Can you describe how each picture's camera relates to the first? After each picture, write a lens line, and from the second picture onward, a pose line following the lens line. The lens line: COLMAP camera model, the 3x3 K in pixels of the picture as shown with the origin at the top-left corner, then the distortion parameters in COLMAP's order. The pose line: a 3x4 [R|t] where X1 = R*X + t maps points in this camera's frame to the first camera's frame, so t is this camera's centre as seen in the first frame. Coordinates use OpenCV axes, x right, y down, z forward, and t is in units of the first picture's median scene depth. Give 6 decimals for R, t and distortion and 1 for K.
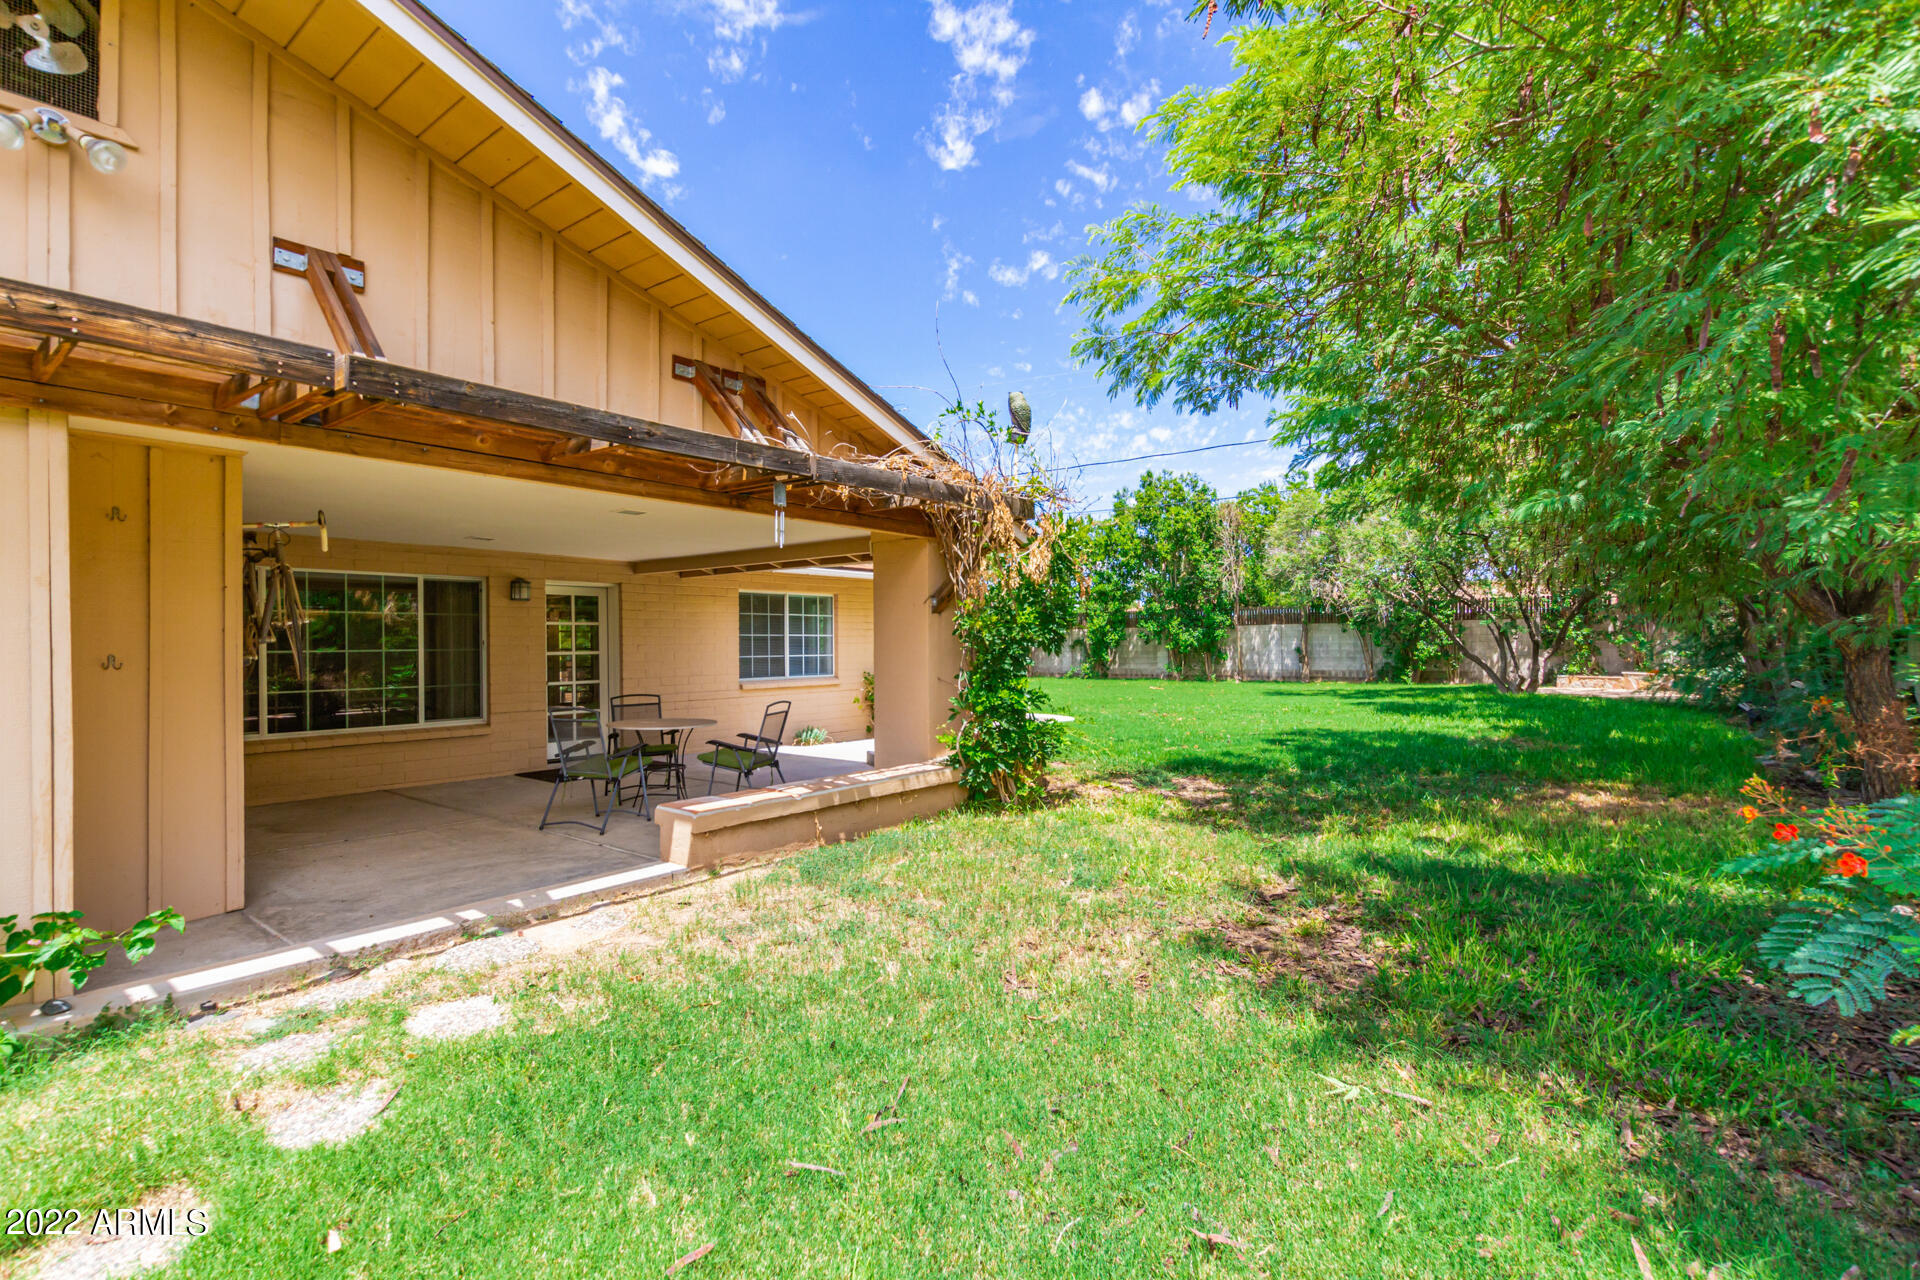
lens RADIAL K [[874.6, 0, 952.8], [0, 874.6, 646.1], [0, 0, 1]] dist [0.001060, 0.000132]
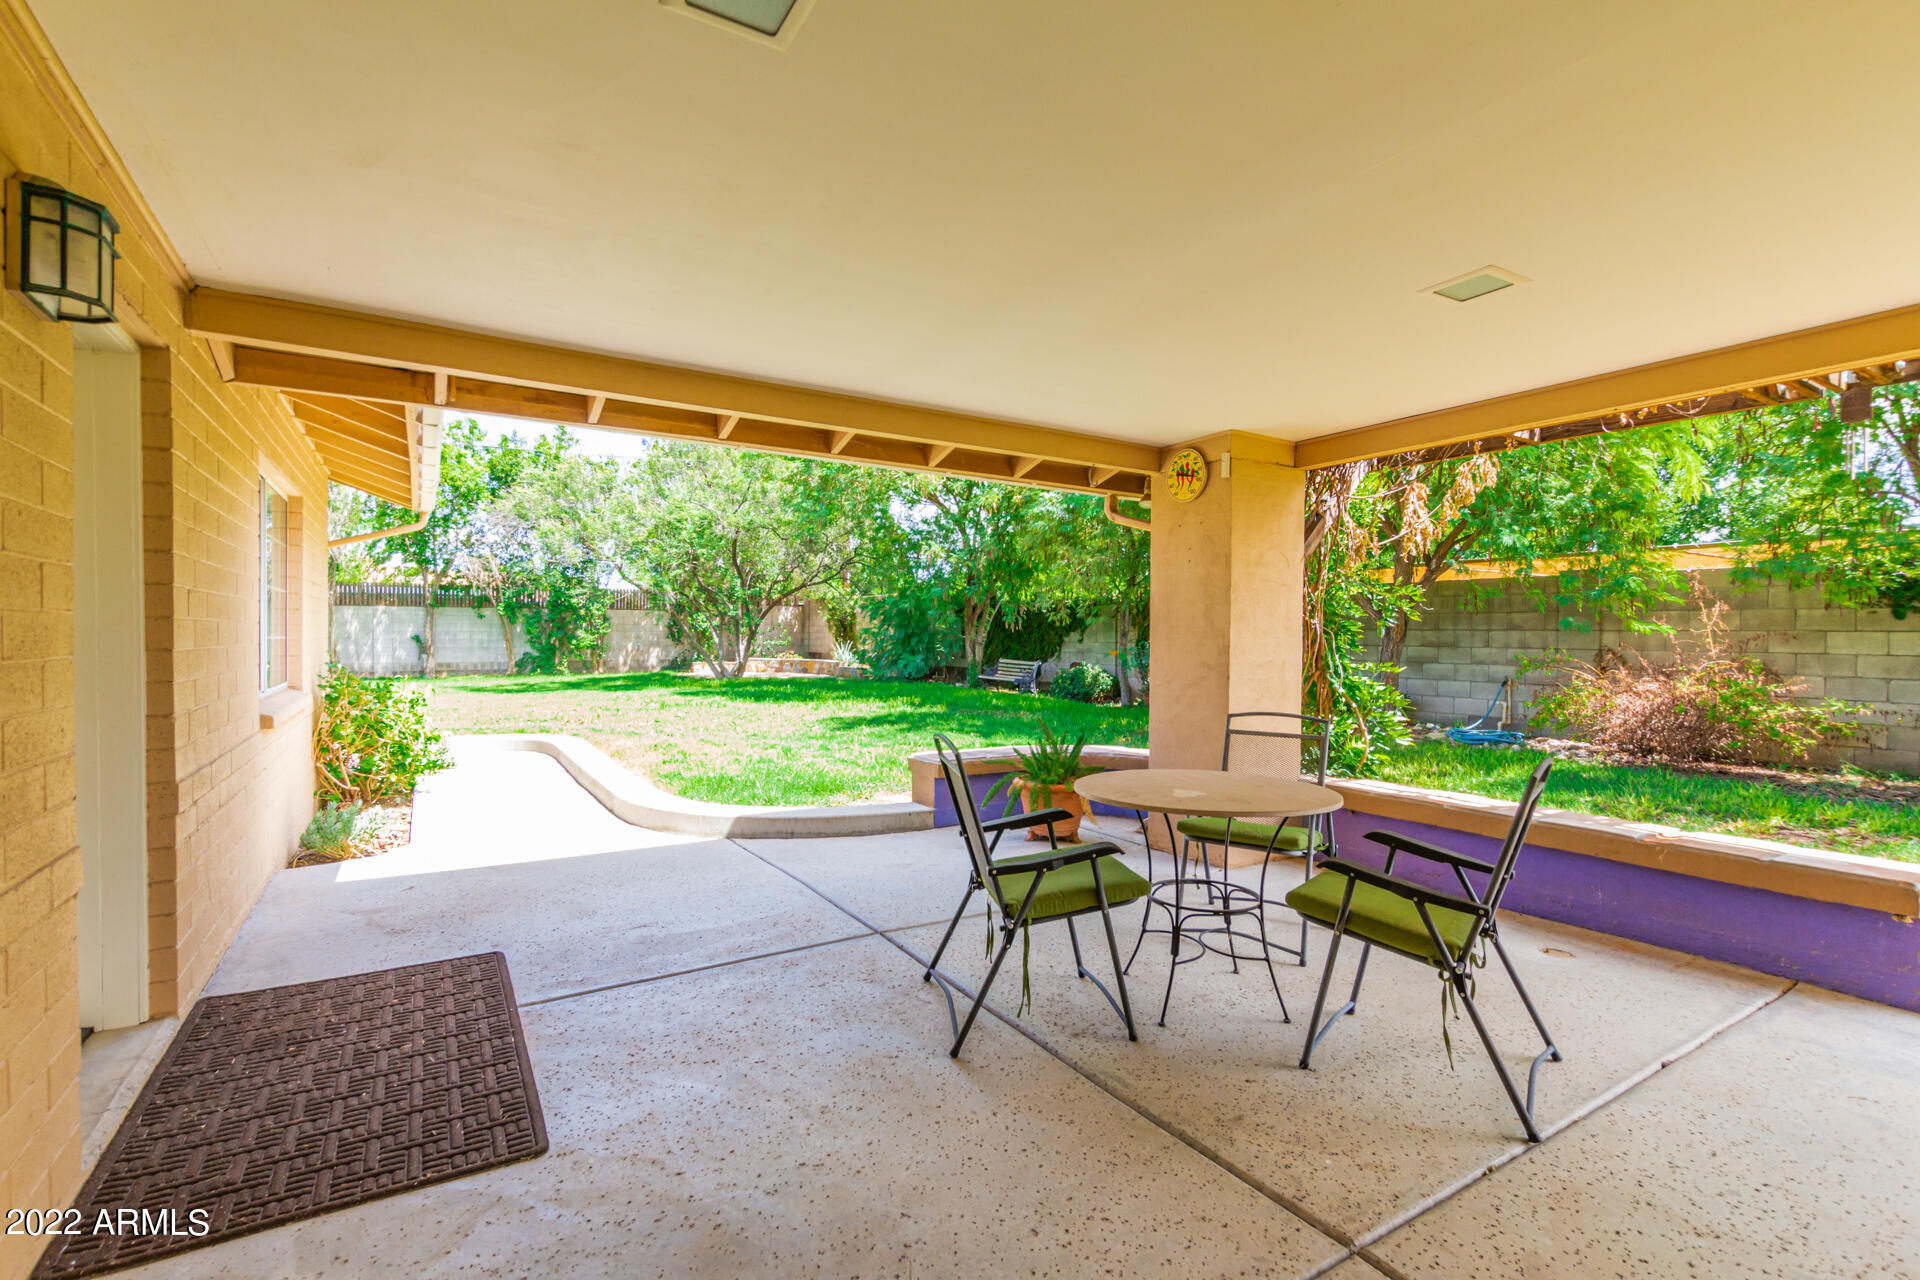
lens RADIAL K [[874.6, 0, 953.5], [0, 874.6, 642.0], [0, 0, 1]] dist [0.001060, 0.000132]
pose [[0.351558, 0.001349, 0.936165, -0.193975], [-0.006851, 0.999976, 0.001132, 0.003198], [-0.936141, -0.006811, 0.351559, 0.244017]]
